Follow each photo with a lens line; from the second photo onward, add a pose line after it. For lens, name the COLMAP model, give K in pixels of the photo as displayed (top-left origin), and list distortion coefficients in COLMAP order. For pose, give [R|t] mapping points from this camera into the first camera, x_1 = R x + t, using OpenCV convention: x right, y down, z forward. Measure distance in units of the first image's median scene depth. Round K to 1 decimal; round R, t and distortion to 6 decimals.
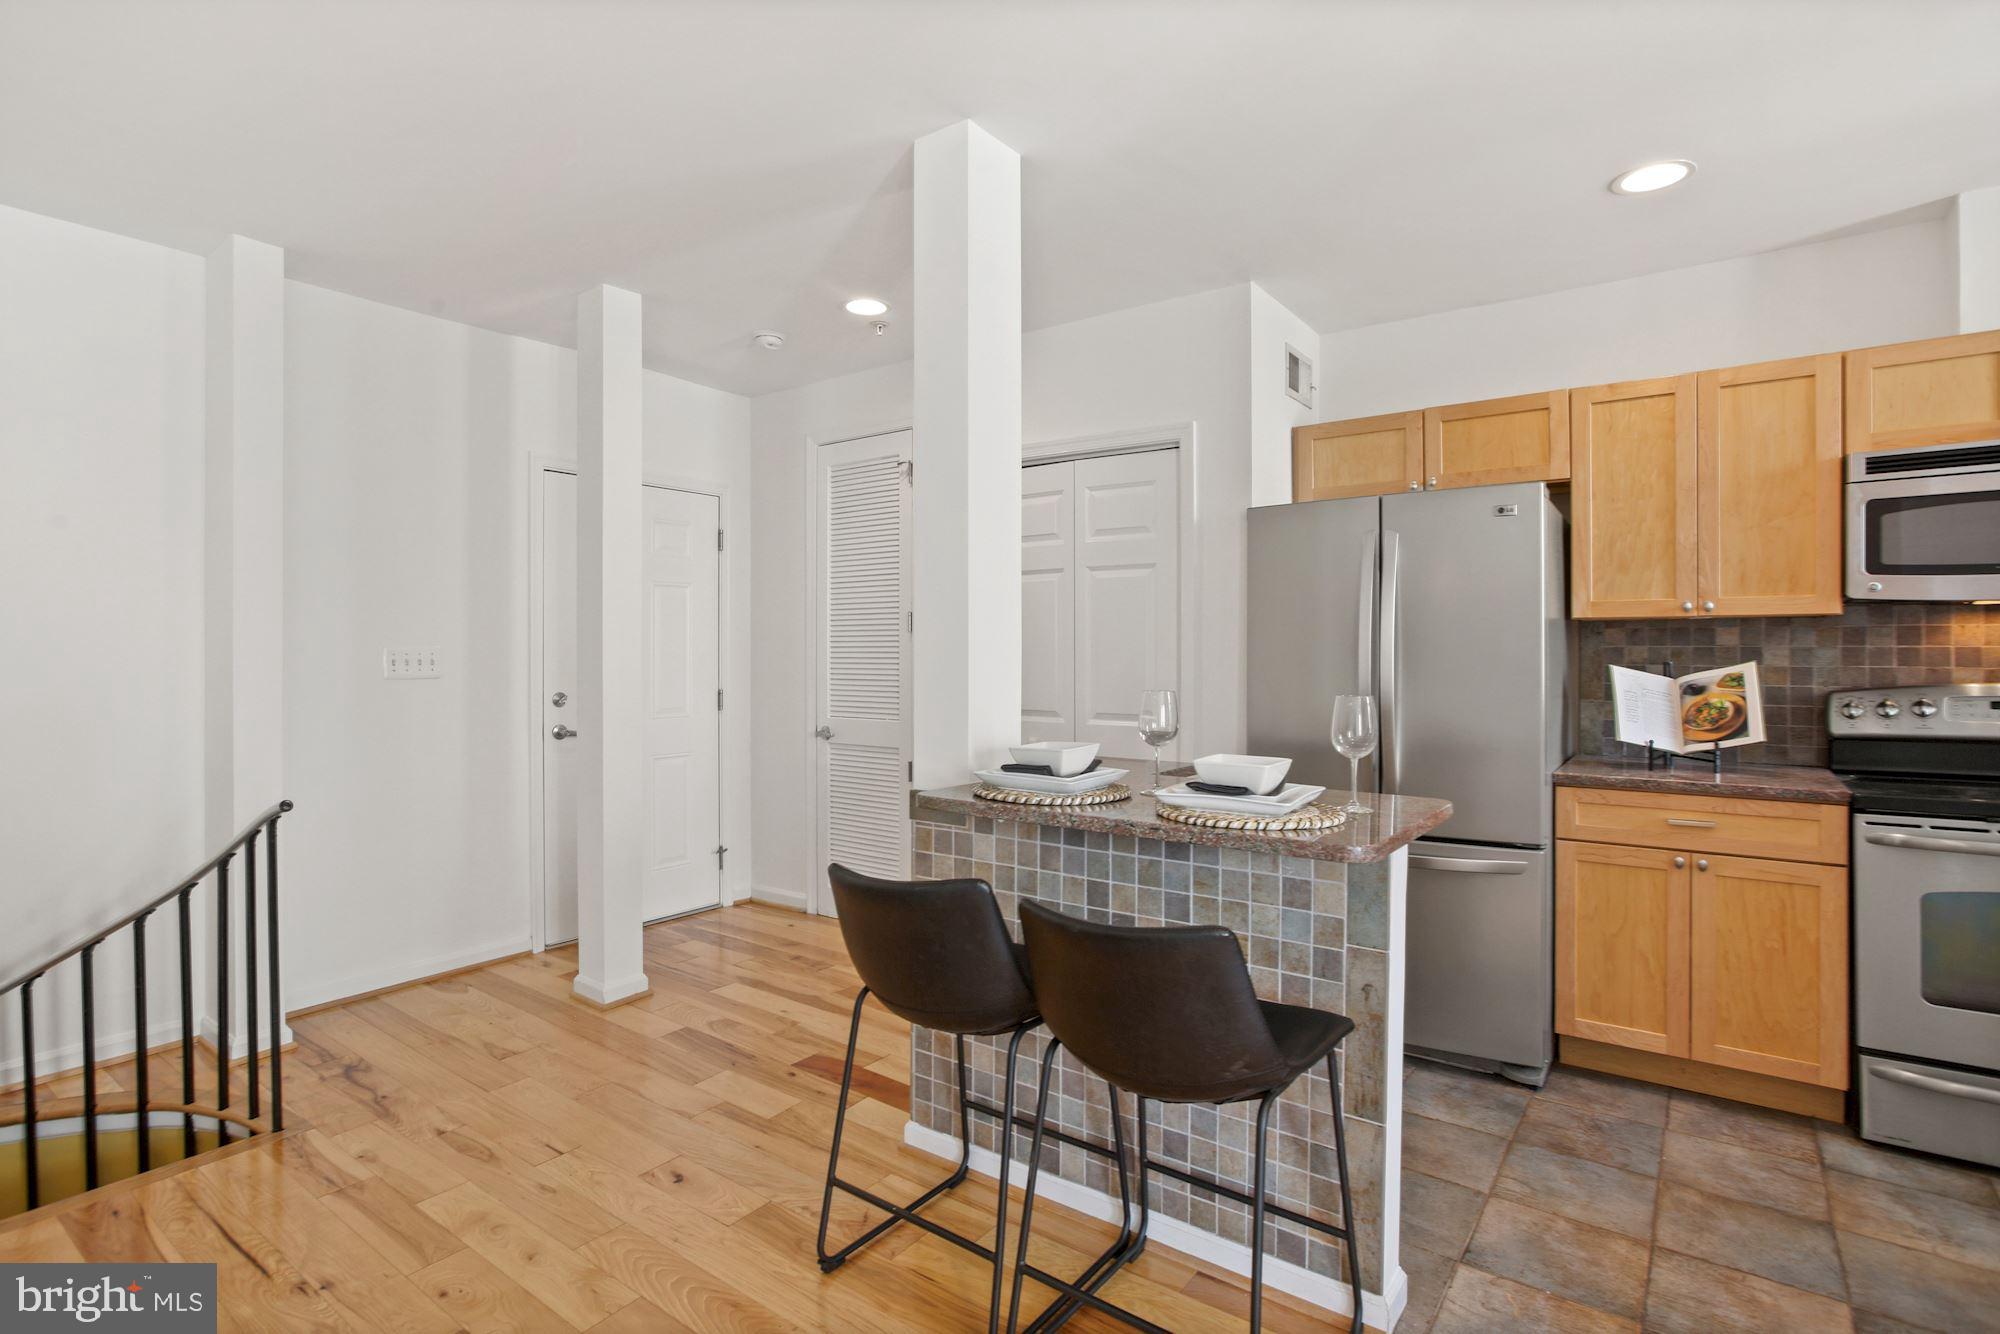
lens RADIAL K [[1004.1, 0, 1000.1], [0, 1004.1, 650.5], [0, 0, 1]] dist [-0.036233, 0.014231]
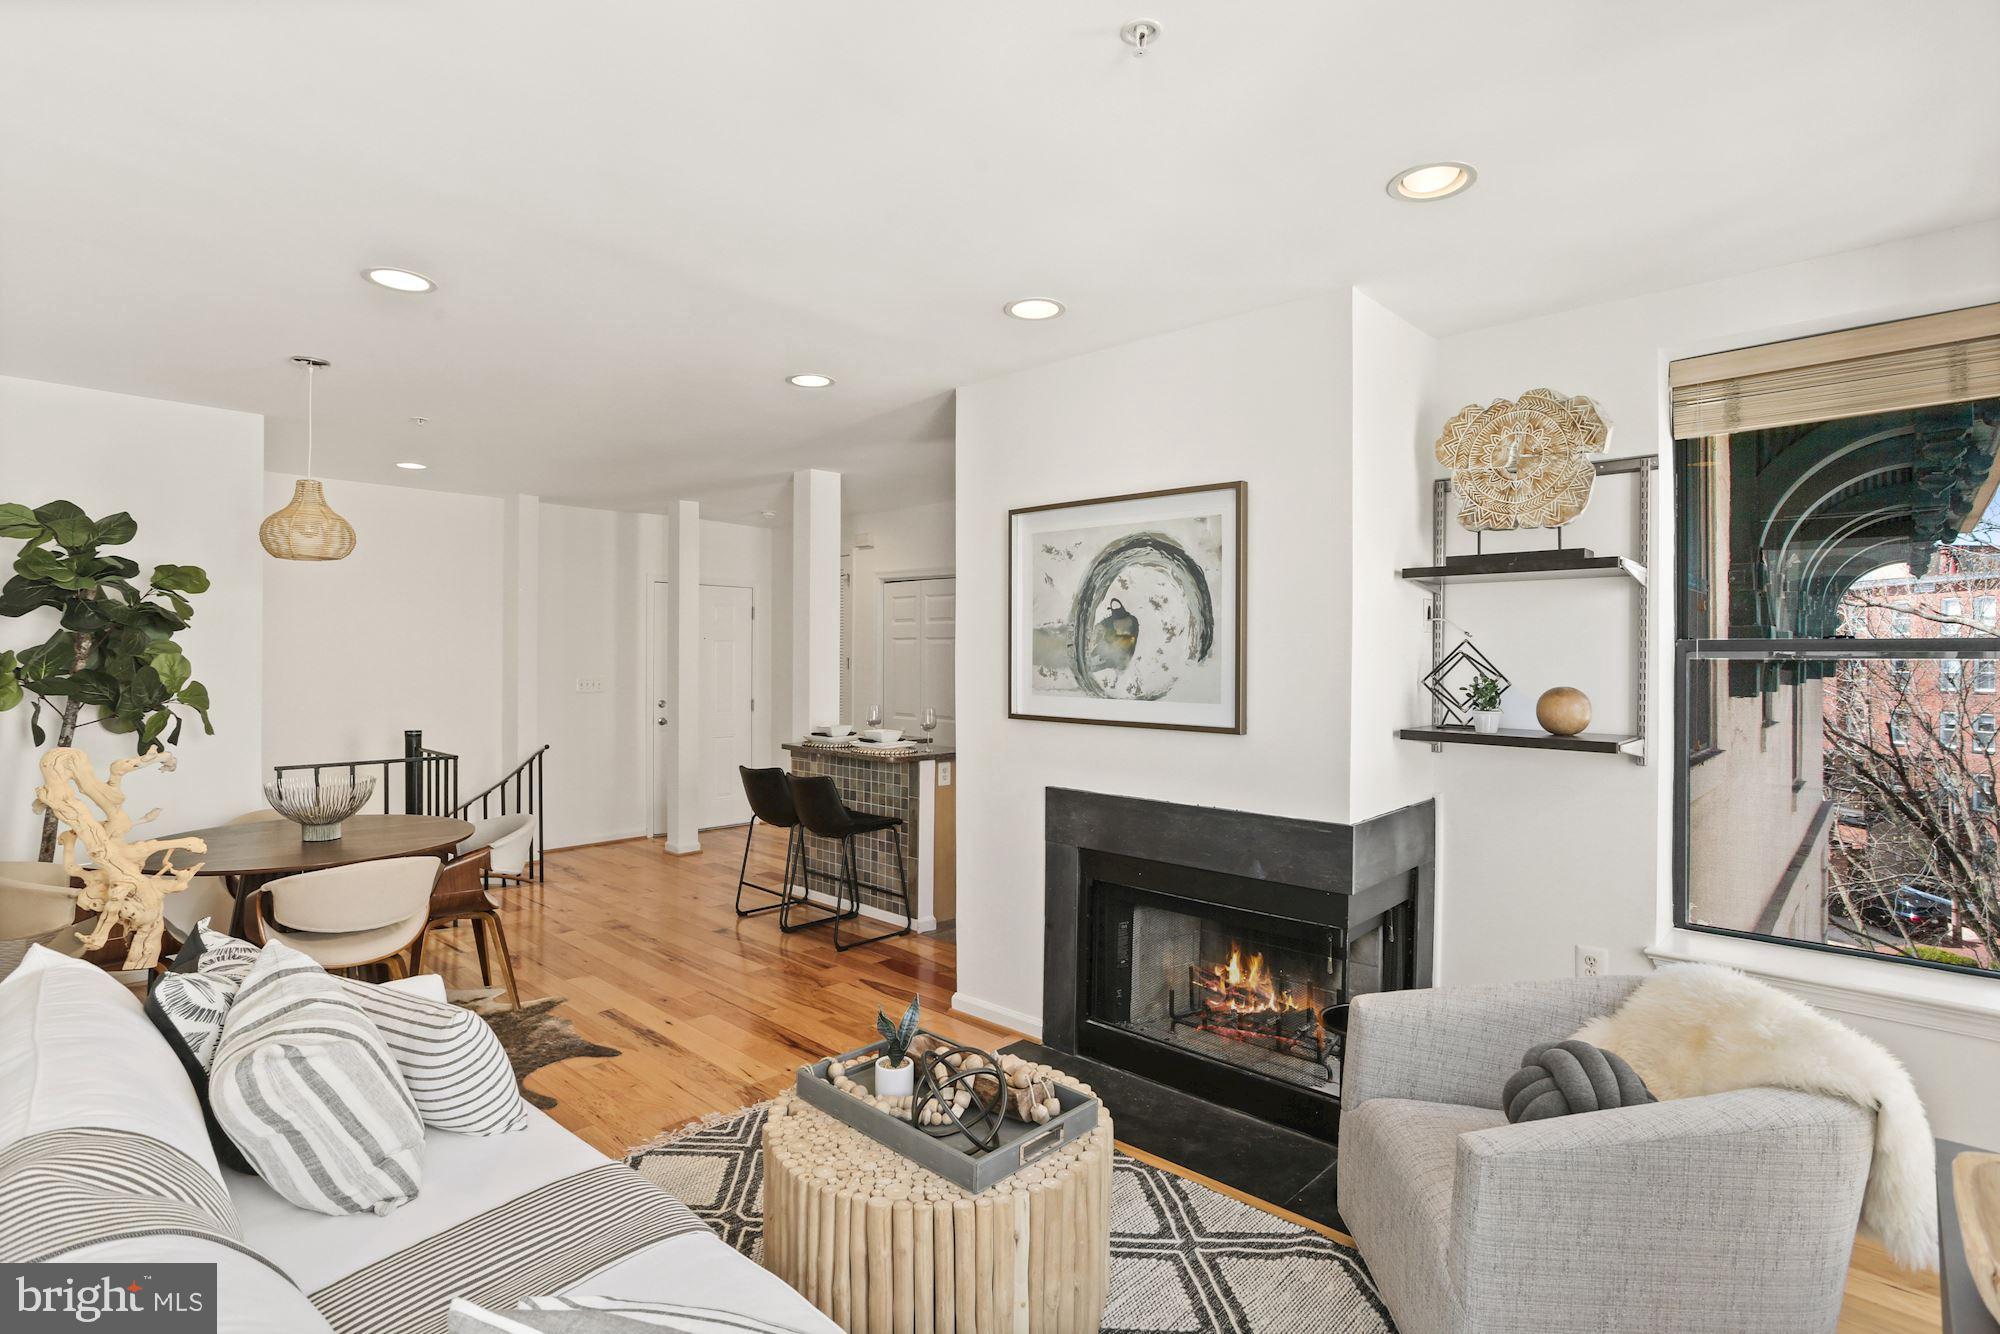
lens RADIAL K [[1004.1, 0, 982.0], [0, 1004.1, 662.6], [0, 0, 1]] dist [-0.036233, 0.014231]
pose [[0.990932, 0.007886, -0.134135, 0.652258], [-0.006982, 0.999950, 0.007209, -0.074955], [0.134185, -0.006208, 0.990937, -1.255165]]
